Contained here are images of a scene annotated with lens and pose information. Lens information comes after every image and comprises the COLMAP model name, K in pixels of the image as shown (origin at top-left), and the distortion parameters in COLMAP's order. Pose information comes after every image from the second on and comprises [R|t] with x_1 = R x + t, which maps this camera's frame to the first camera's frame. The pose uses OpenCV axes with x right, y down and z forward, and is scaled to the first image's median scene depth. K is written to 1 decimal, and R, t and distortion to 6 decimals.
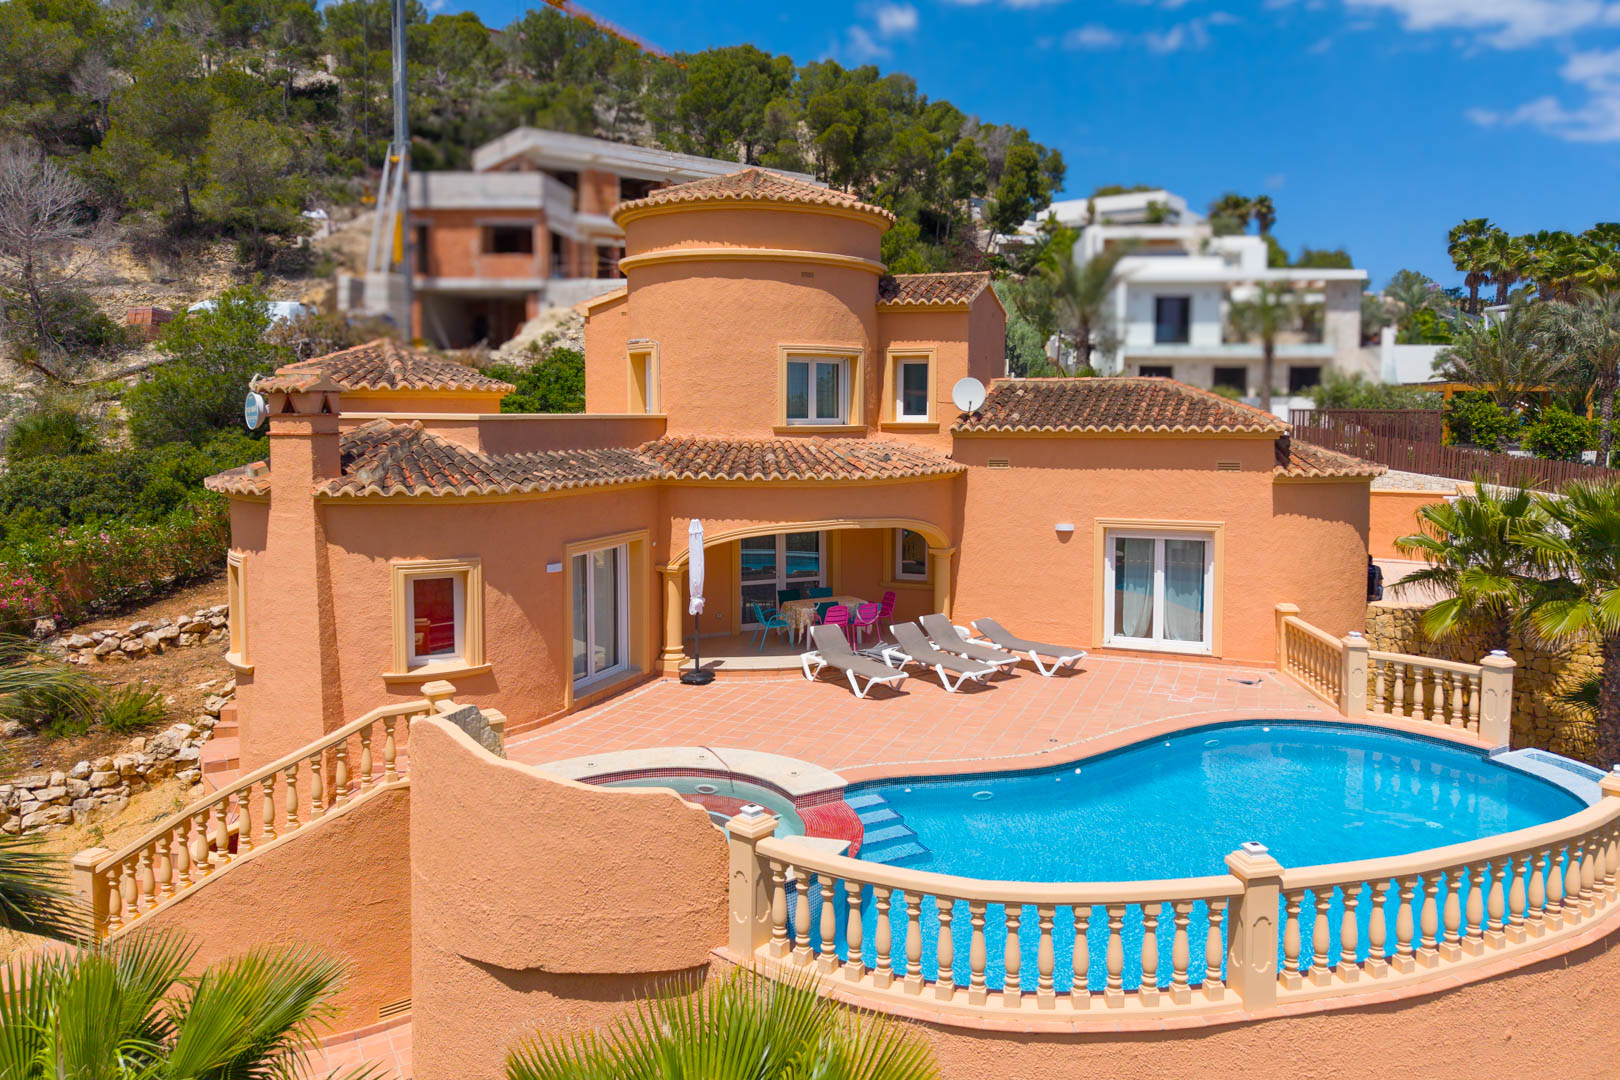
lens RADIAL K [[1082.6, 0, 810.0], [0, 1082.6, 540.0], [0, 0, 1]] dist [0.012303, 0.001409]
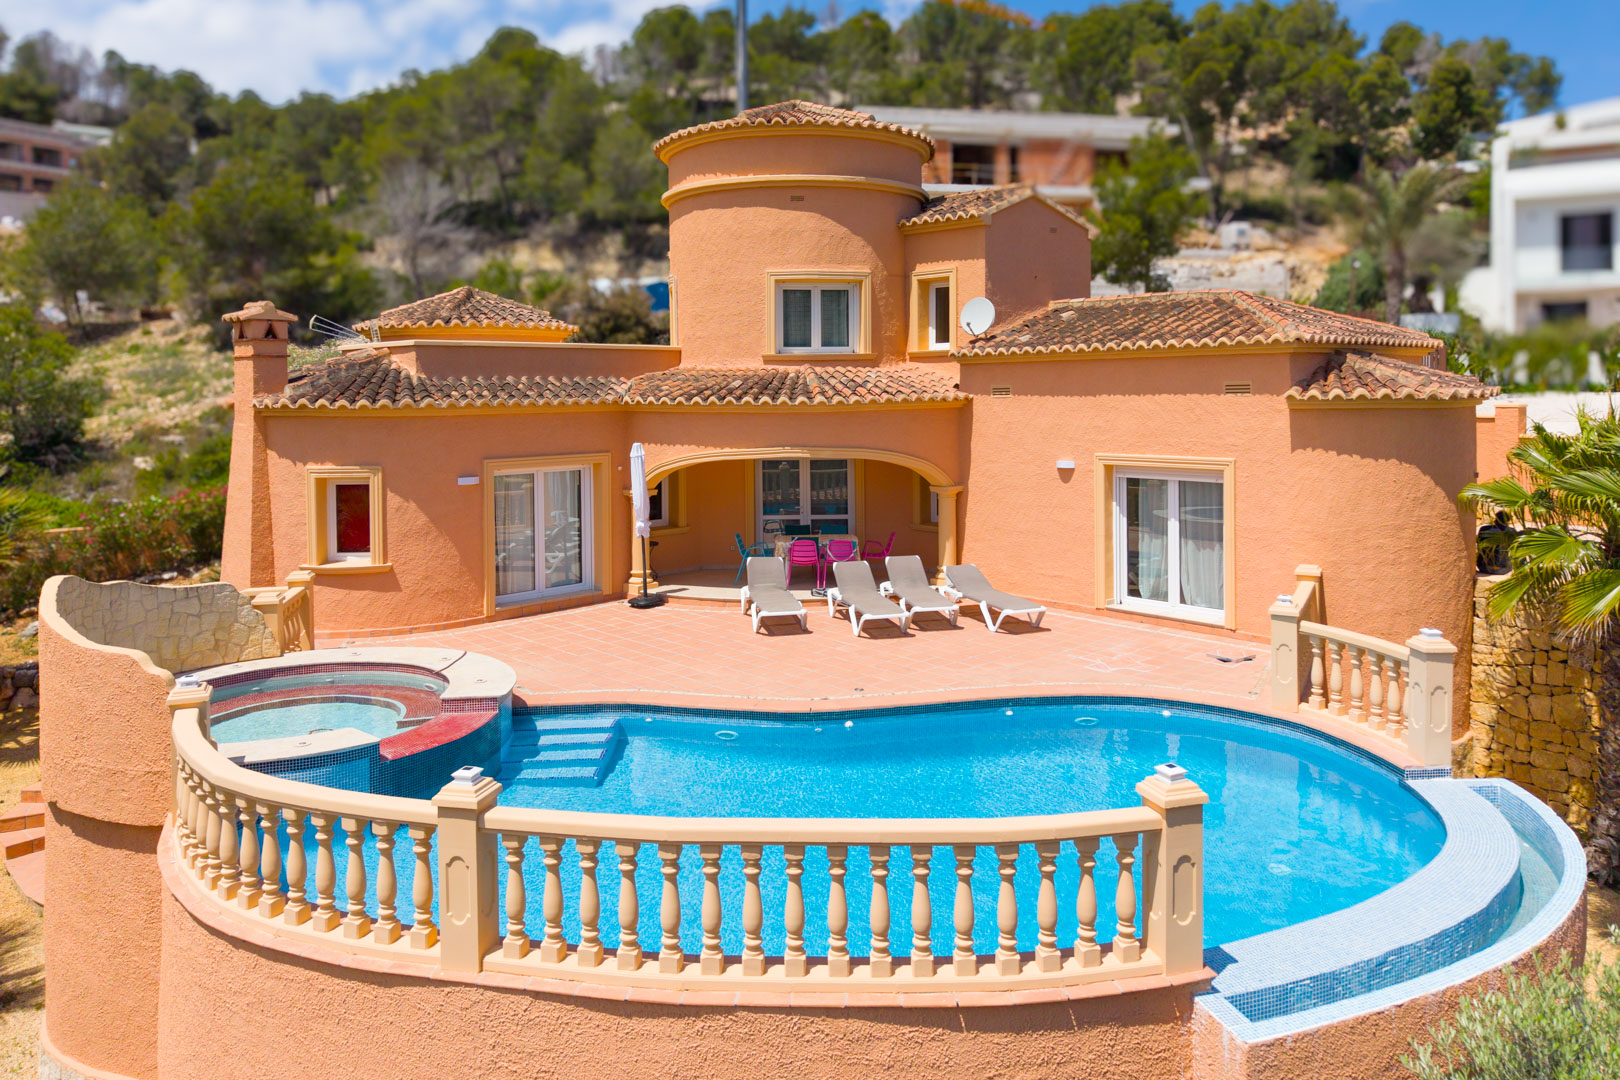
lens RADIAL K [[1068.0, 0, 806.4], [0, 1068.0, 460.8], [0, 0, 1]] dist [0.010639, -0.001327]
pose [[0.903135, 0.019083, -0.428933, 0.414490], [-0.039884, 0.998421, -0.039558, 0.027415], [0.427501, 0.052834, 0.902470, 0.148921]]
